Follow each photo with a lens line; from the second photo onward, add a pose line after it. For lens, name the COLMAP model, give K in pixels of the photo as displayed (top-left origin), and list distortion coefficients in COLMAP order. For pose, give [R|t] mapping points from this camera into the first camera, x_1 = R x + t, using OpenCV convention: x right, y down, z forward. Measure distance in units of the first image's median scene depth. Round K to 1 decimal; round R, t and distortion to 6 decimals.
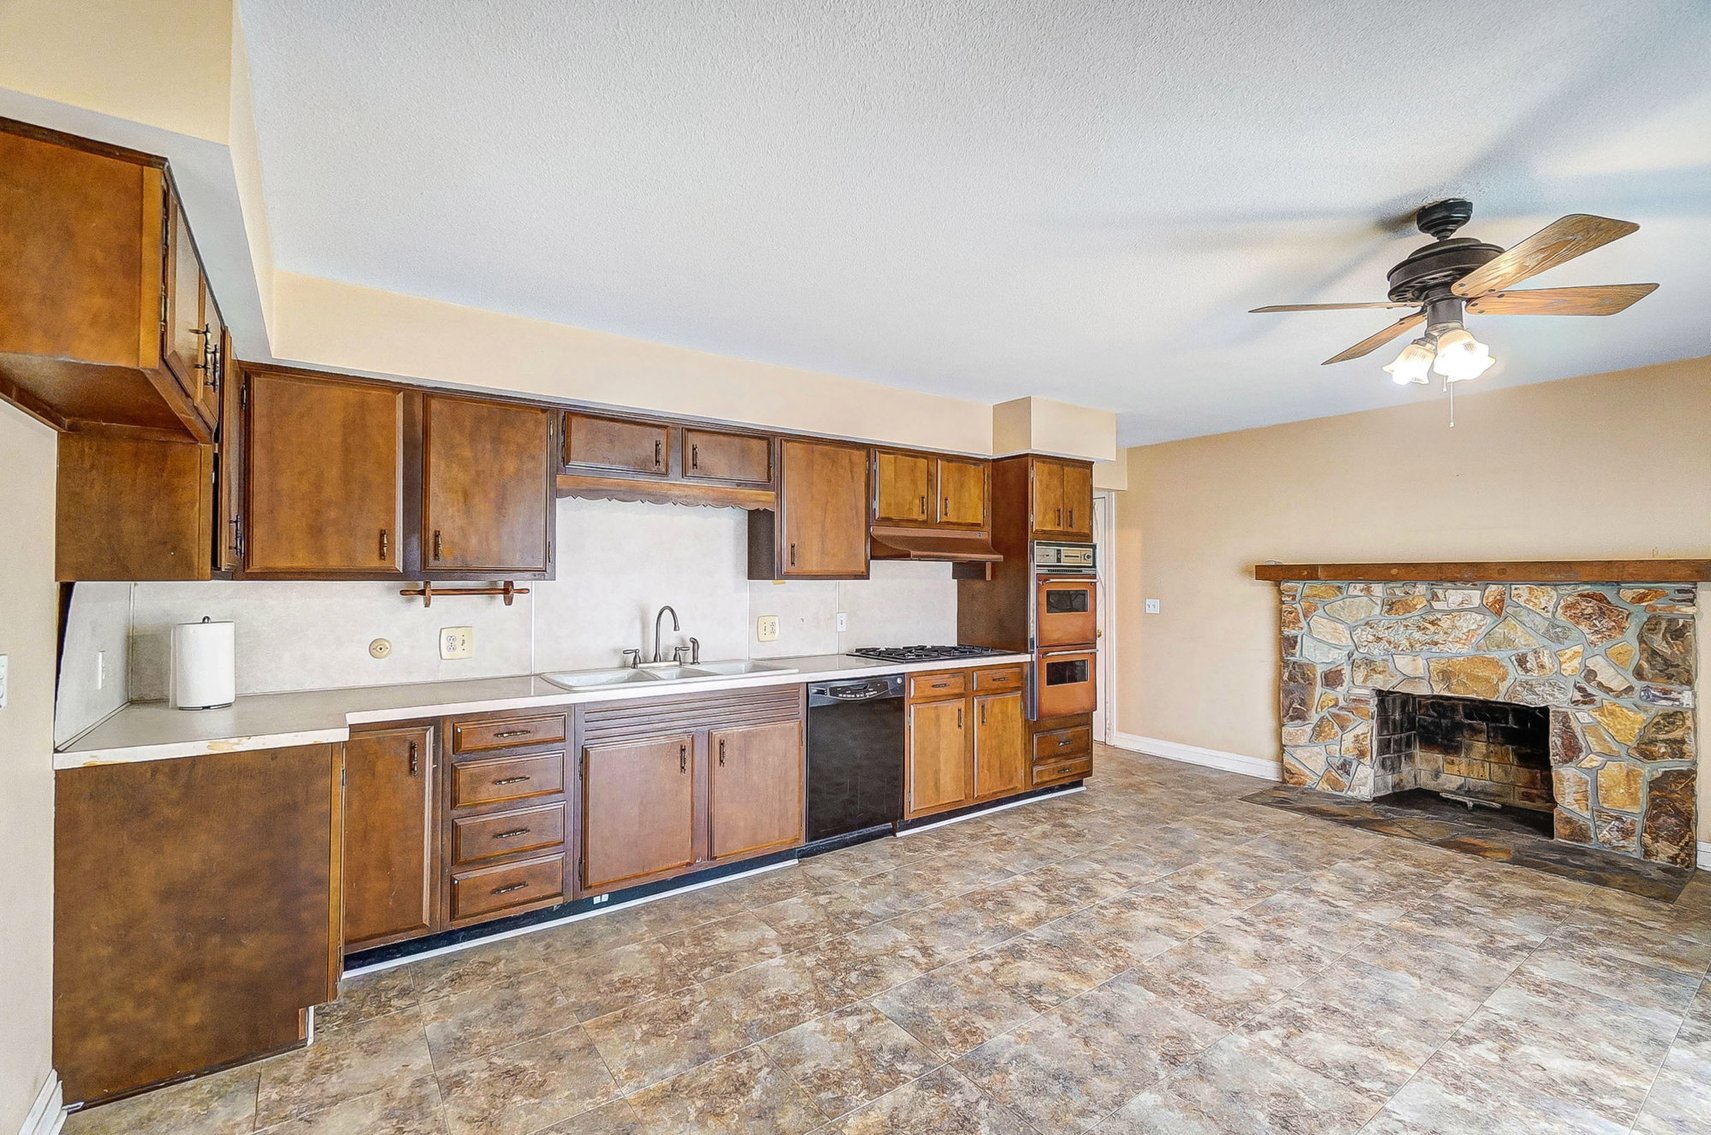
lens RADIAL K [[749.3, 0, 855.5], [0, 749.3, 567.5], [0, 0, 1]] dist [-0.001632, -0.000531]
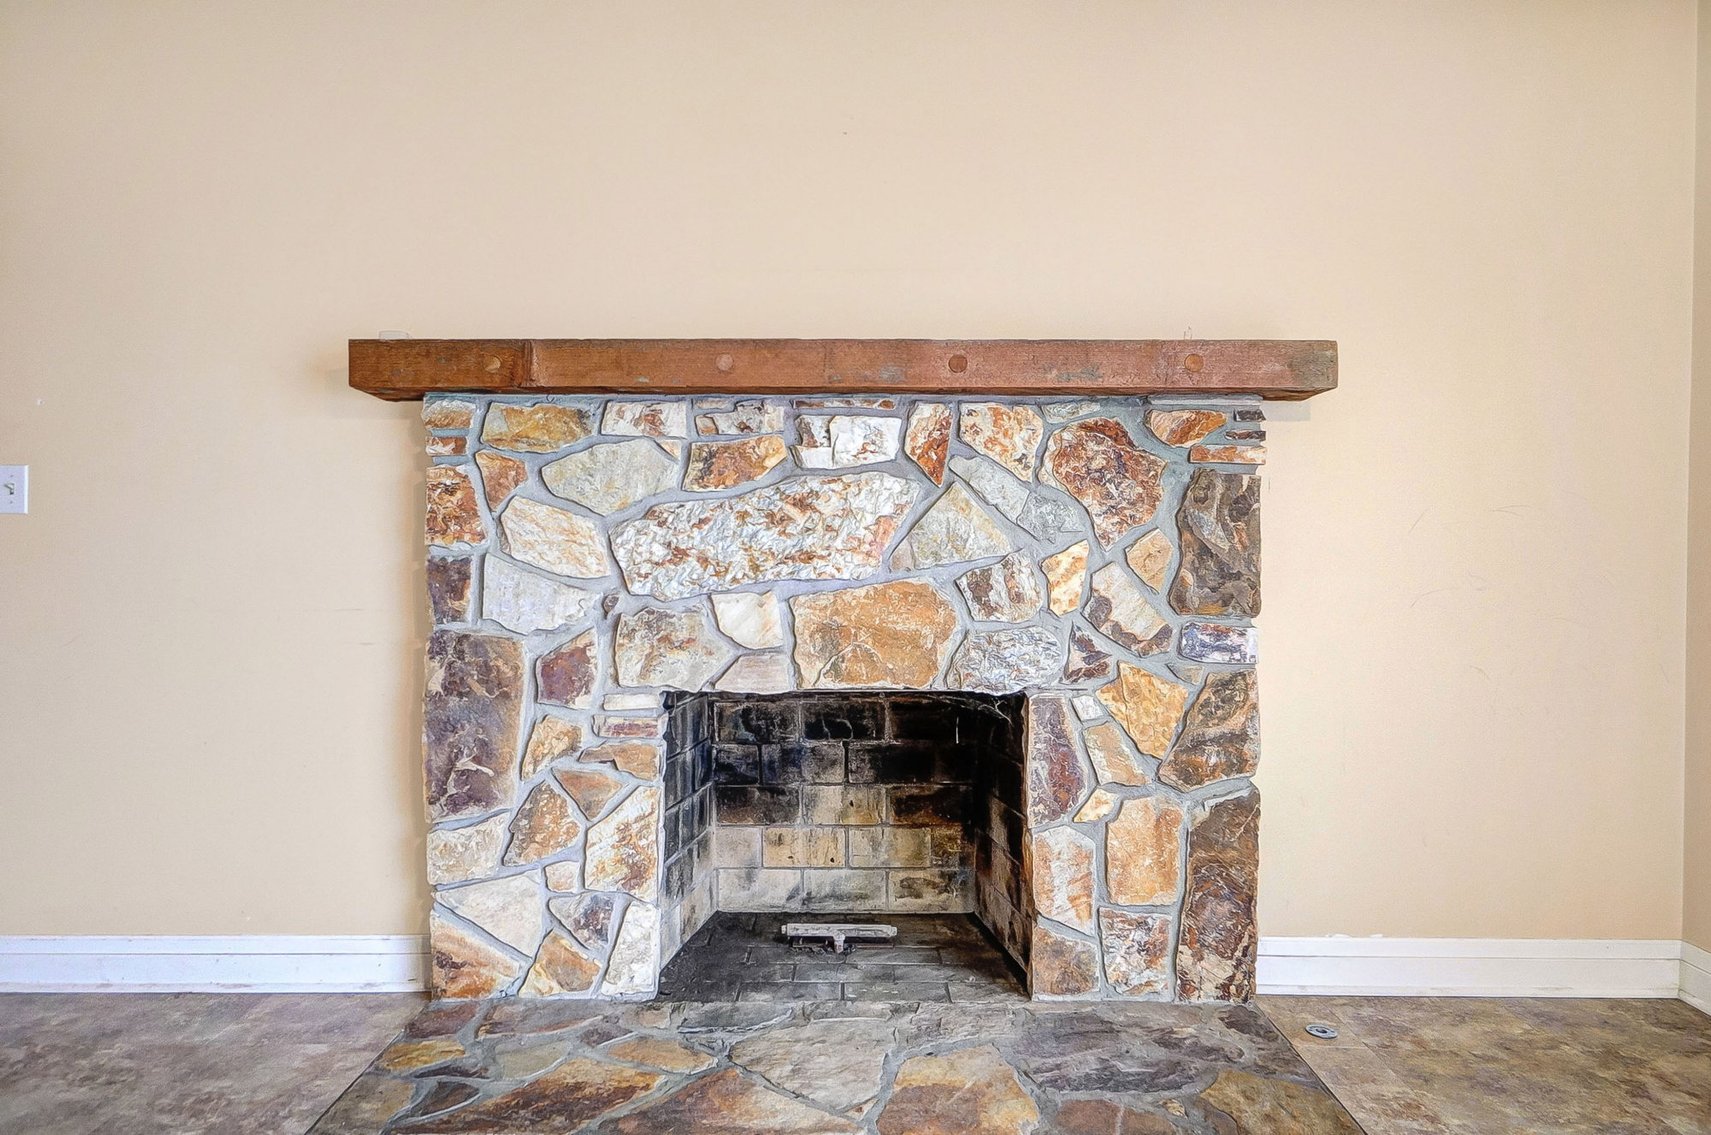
lens RADIAL K [[1162.7, 0, 855.5], [0, 1162.7, 567.5], [0, 0, 1]] dist [-0.004879, 0.000091]
pose [[0.590427, -0.017241, 0.806907, 0.346962], [-0.013013, 0.999438, 0.030877, 0.098927], [-0.806986, -0.028730, 0.589872, 0.706089]]
